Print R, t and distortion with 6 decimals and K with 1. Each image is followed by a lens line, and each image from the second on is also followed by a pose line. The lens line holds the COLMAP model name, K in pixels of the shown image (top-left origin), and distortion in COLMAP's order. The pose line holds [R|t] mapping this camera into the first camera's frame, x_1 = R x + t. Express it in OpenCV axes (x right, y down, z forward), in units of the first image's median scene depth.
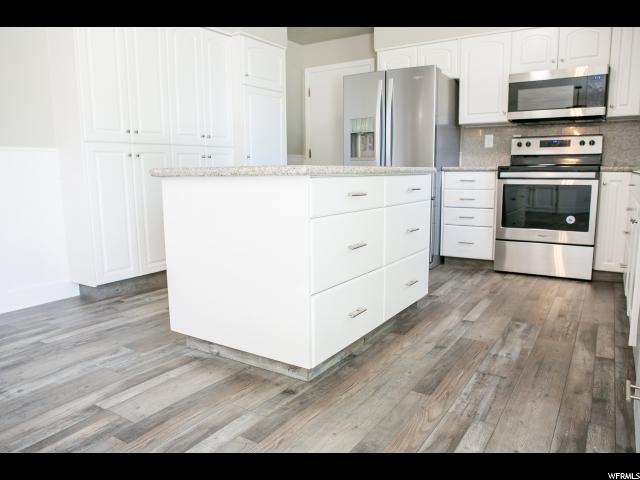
lens RADIAL K [[456.8, 0, 320.0], [0, 456.8, 240.0], [0, 0, 1]] dist [-0.060079, 0.000324]
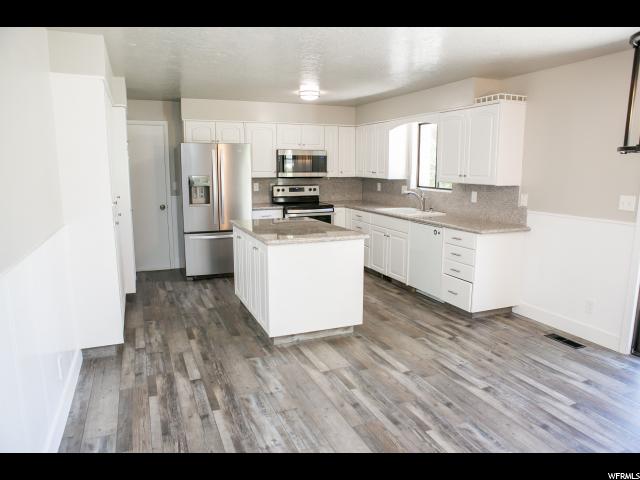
lens RADIAL K [[438.0, 0, 320.0], [0, 438.0, 240.0], [0, 0, 1]] dist [-0.086213, 0.071598]
pose [[0.565530, -0.122334, 0.815604, -1.262463], [0.113457, 0.991075, 0.069983, -0.201566], [-0.816886, 0.052959, 0.574363, -0.045370]]
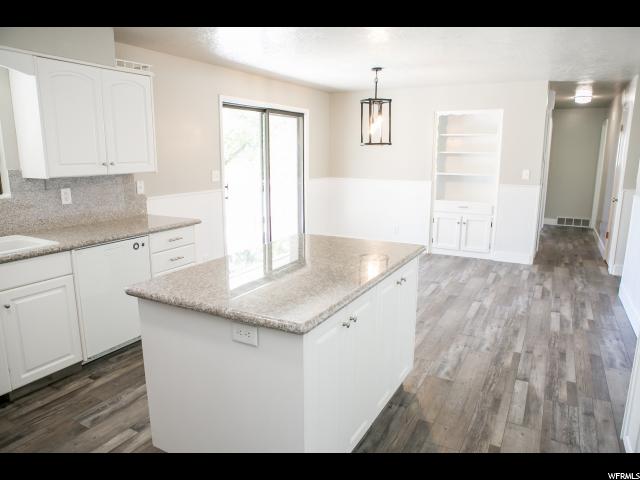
lens RADIAL K [[438.0, 0, 320.0], [0, 438.0, 240.0], [0, 0, 1]] dist [-0.086213, 0.071598]
pose [[-0.997721, 0.022793, -0.063508, 0.001930], [-0.000197, 0.940232, 0.340535, -0.486514], [0.067474, 0.339772, -0.938084, 1.749717]]
